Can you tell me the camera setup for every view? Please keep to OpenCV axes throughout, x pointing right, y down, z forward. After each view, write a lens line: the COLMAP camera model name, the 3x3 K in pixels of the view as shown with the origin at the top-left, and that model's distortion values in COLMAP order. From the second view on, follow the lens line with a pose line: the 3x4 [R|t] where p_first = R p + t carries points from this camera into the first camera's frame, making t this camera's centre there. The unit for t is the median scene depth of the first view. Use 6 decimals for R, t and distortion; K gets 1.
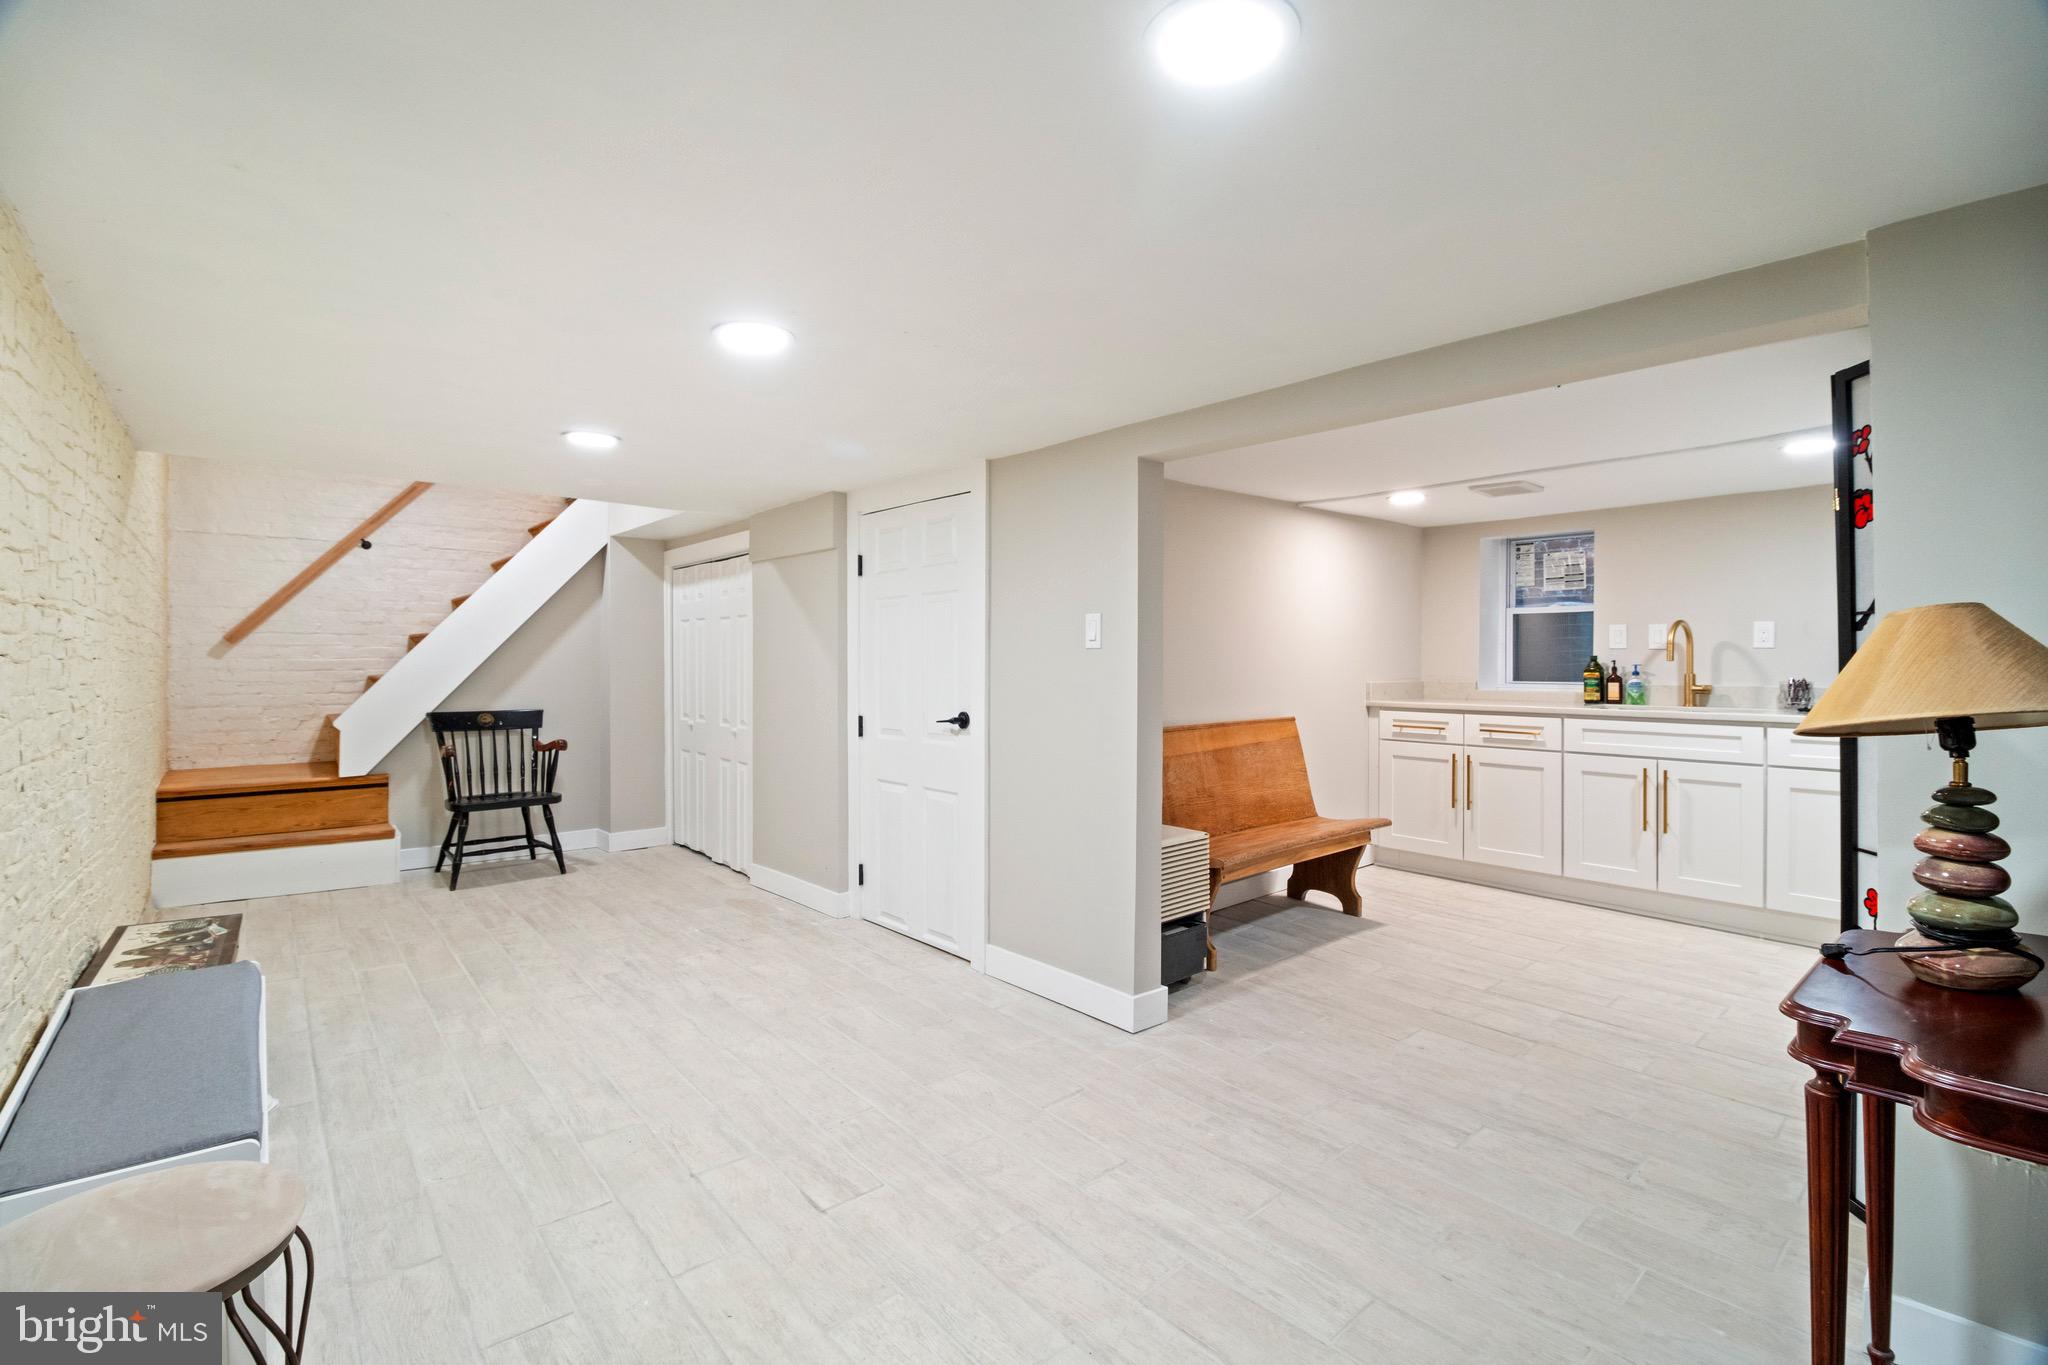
lens RADIAL K [[913.9, 0, 1020.9], [0, 913.9, 655.3], [0, 0, 1]] dist [-0.000196, -0.000105]
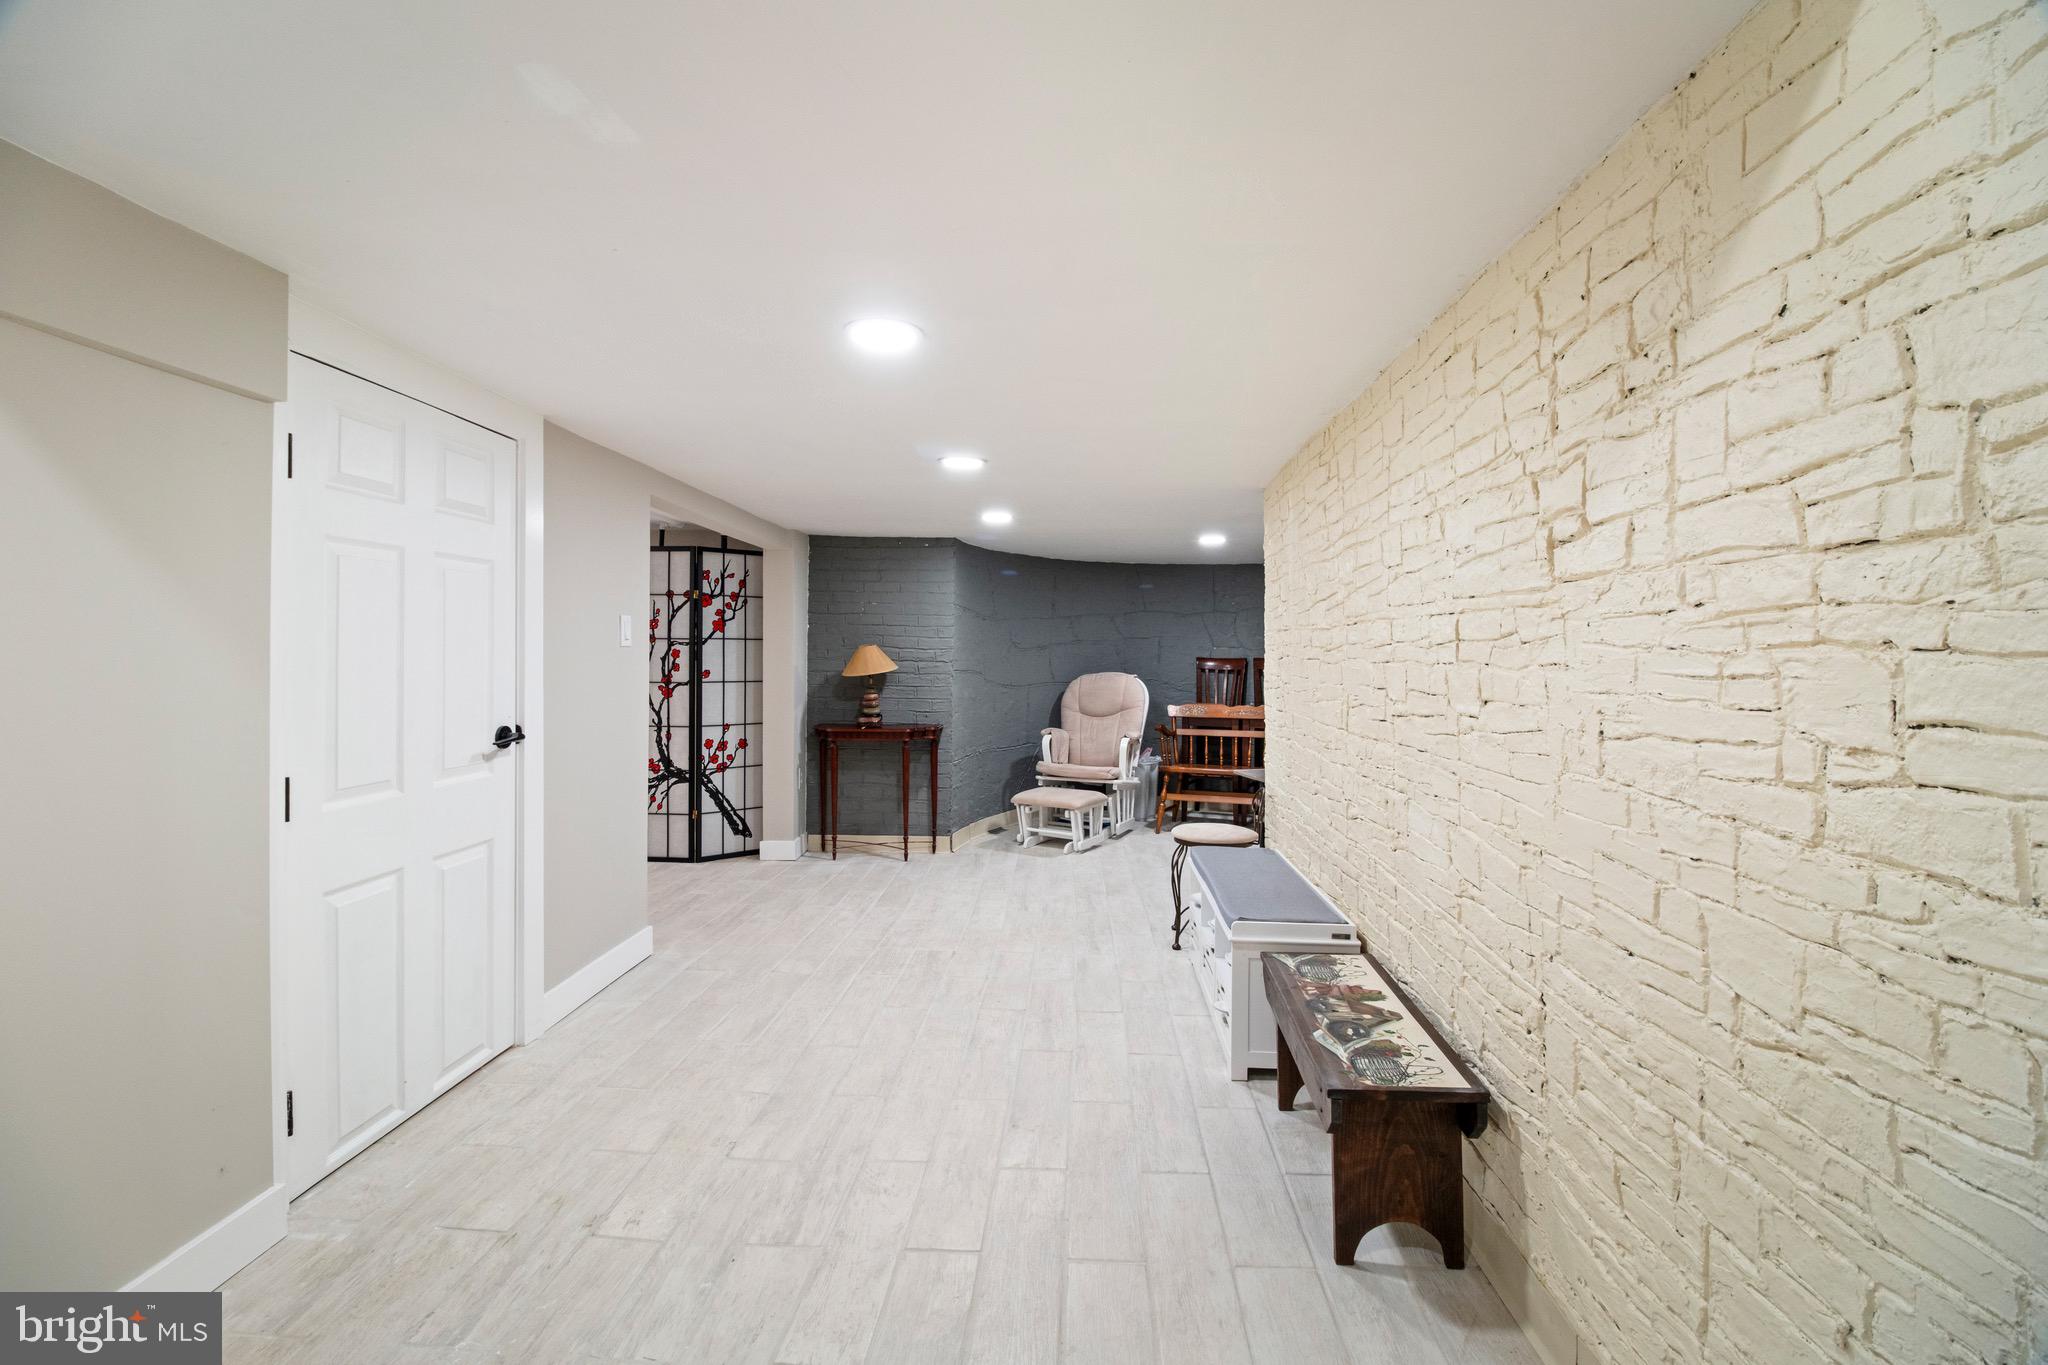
lens RADIAL K [[905.0, 0, 1018.7], [0, 905.0, 677.2], [0, 0, 1]] dist [0.000870, -0.012773]
pose [[-0.717828, -0.018978, 0.695962, -1.124569], [-0.008299, 0.999791, 0.018704, 0.005707], [-0.696171, 0.007650, -0.717835, 1.575967]]
